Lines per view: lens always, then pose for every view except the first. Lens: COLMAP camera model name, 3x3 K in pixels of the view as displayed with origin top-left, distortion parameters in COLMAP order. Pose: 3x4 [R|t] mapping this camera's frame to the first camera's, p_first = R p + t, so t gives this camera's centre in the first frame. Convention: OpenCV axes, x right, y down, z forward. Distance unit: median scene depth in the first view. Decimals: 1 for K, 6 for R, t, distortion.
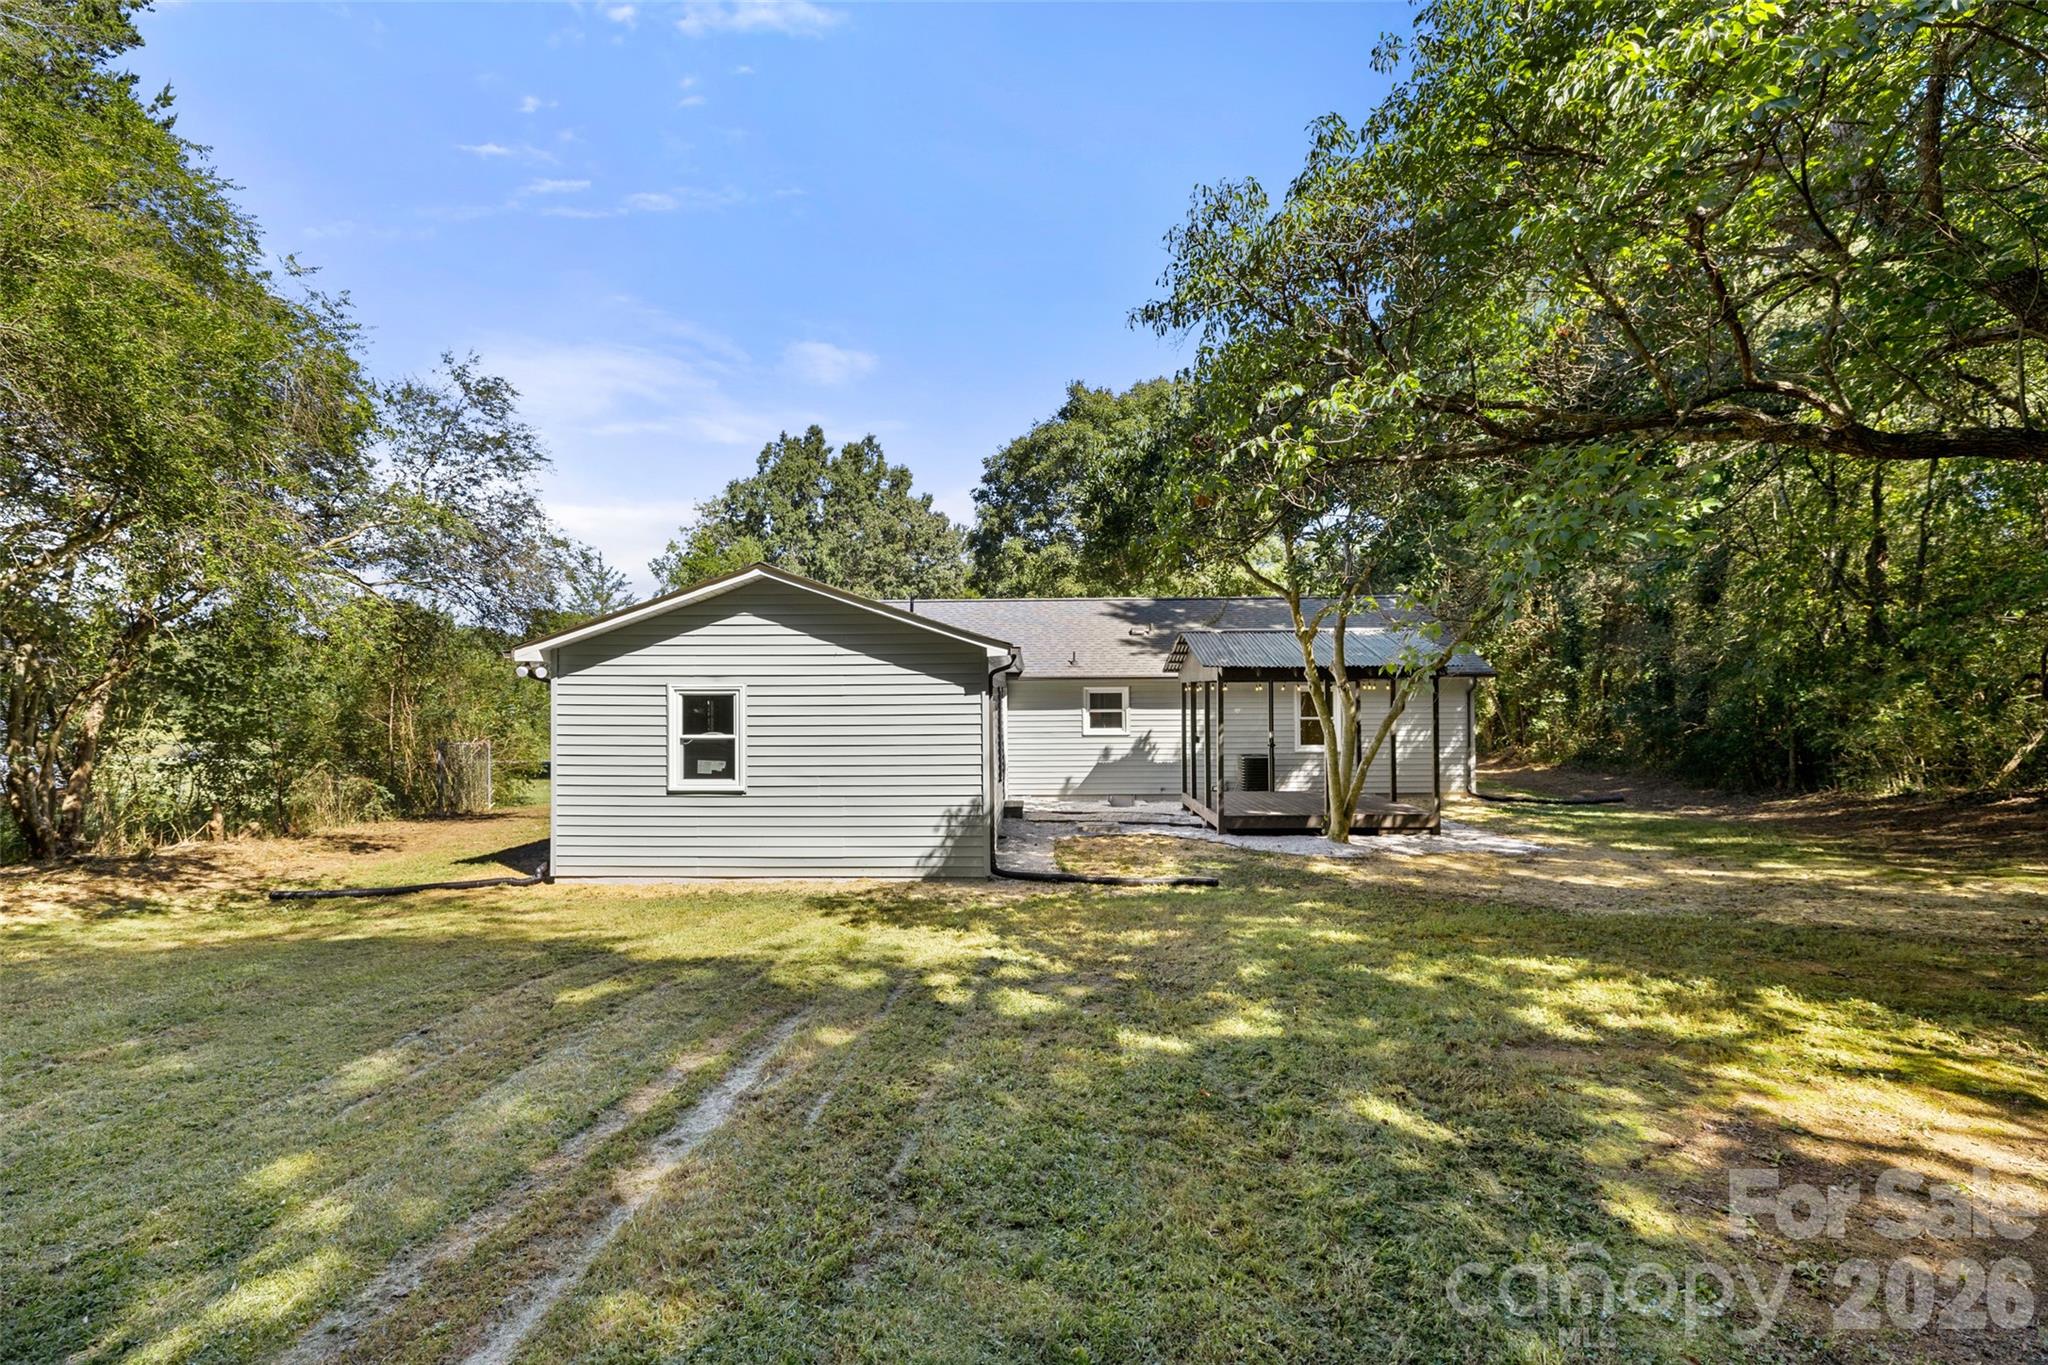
lens RADIAL K [[904.6, 0, 1023.2], [0, 904.6, 685.7], [0, 0, 1]] dist [-0.001645, -0.000105]
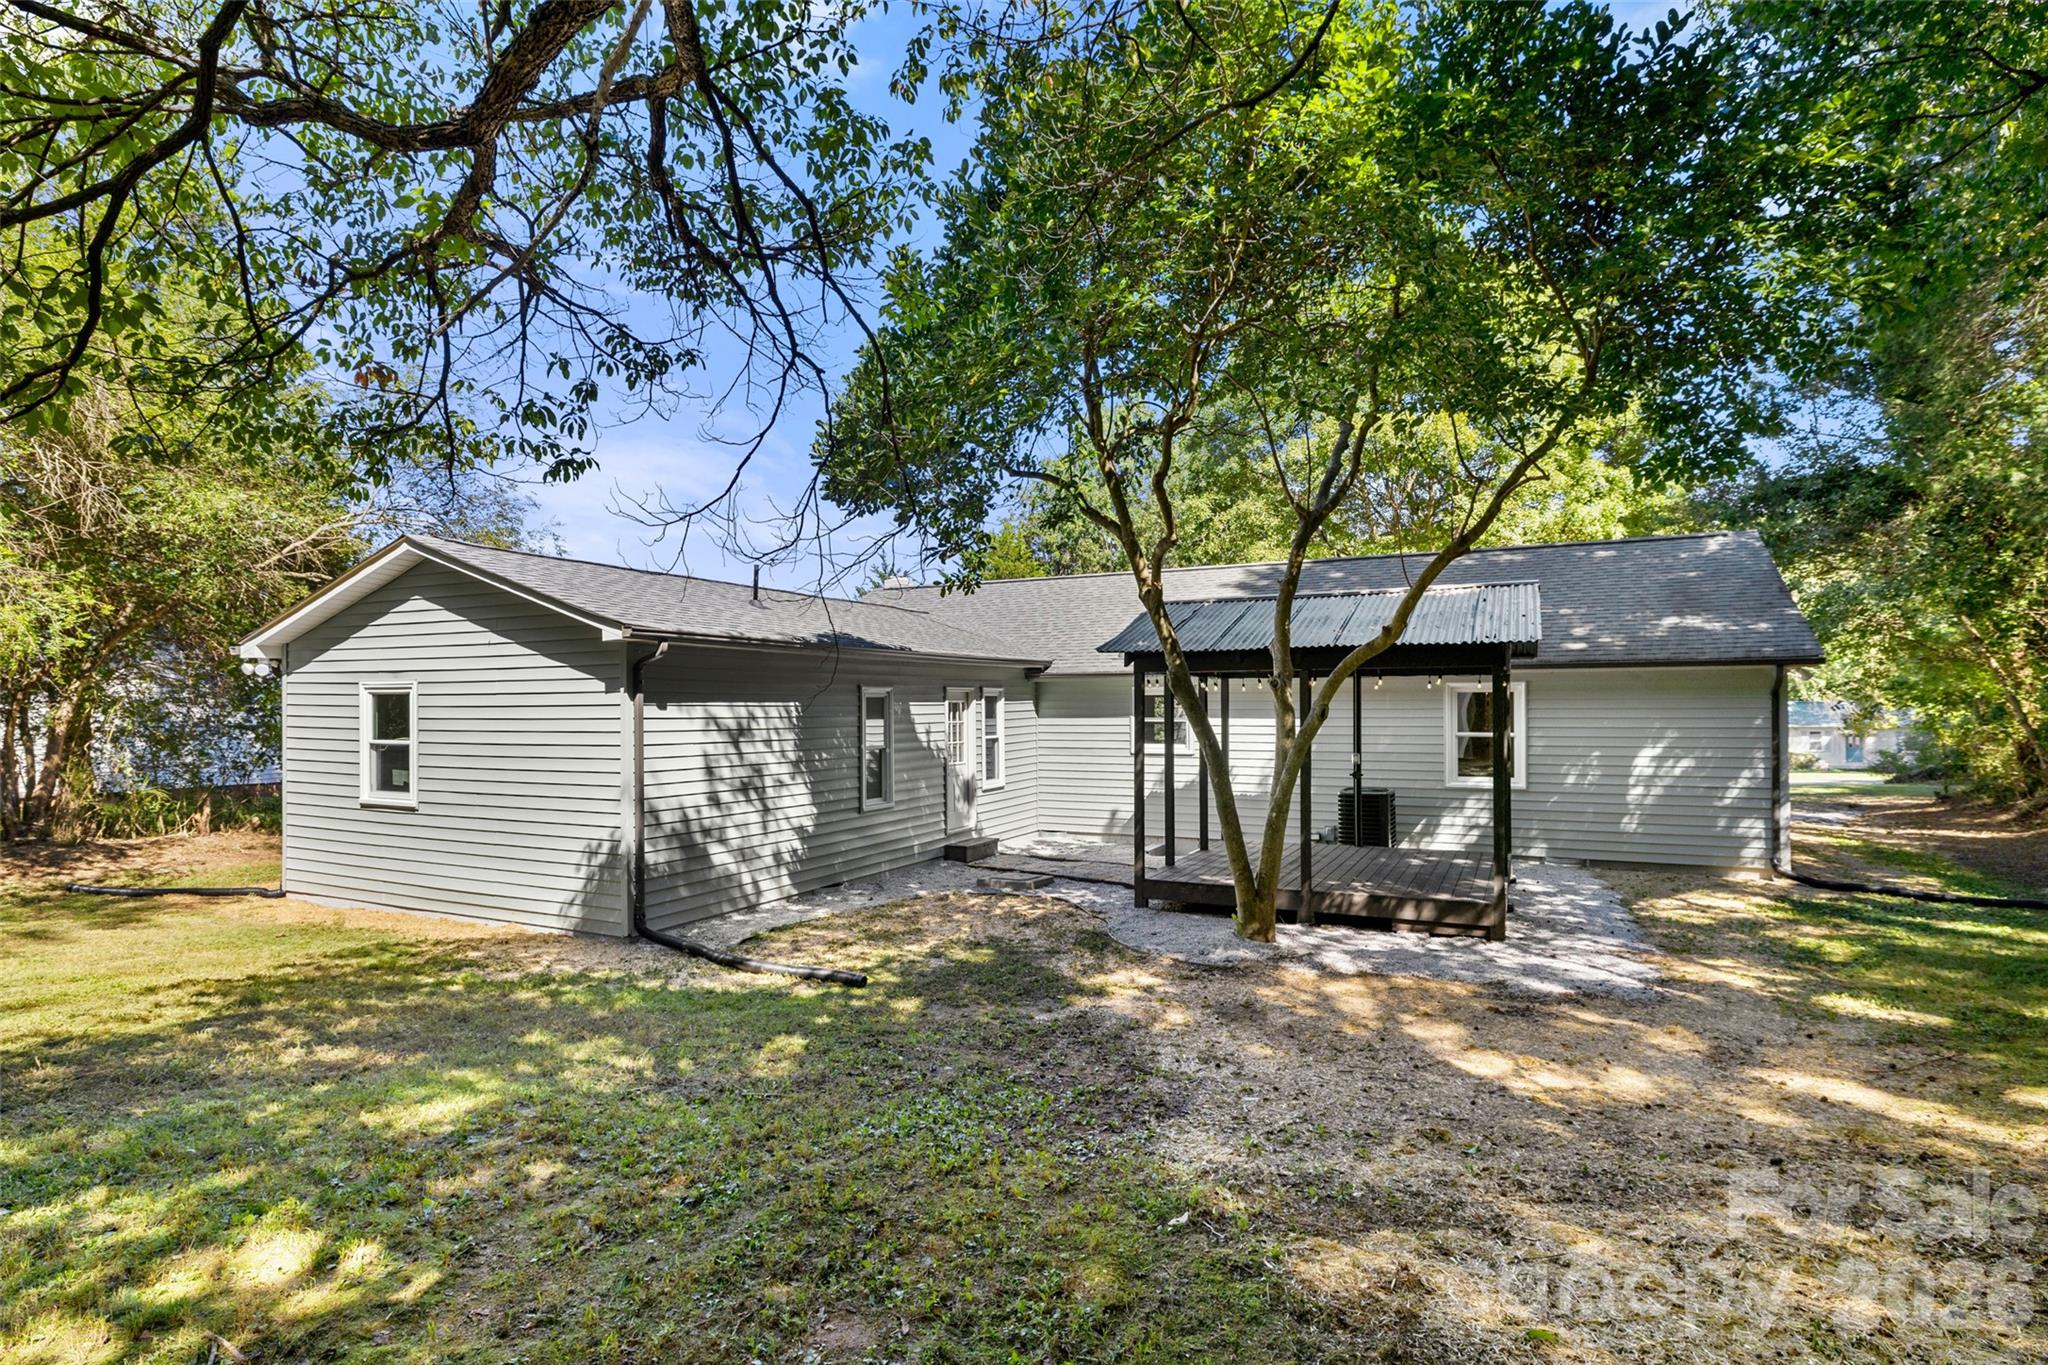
lens RADIAL K [[1066.8, 0, 1022.1], [0, 1066.8, 687.2], [0, 0, 1]] dist [-0.004665, -0.000053]
pose [[0.899381, -0.004442, -0.437143, 0.633137], [0.002950, 0.999987, -0.004092, 0.010065], [0.437156, 0.002391, 0.899383, 0.351896]]
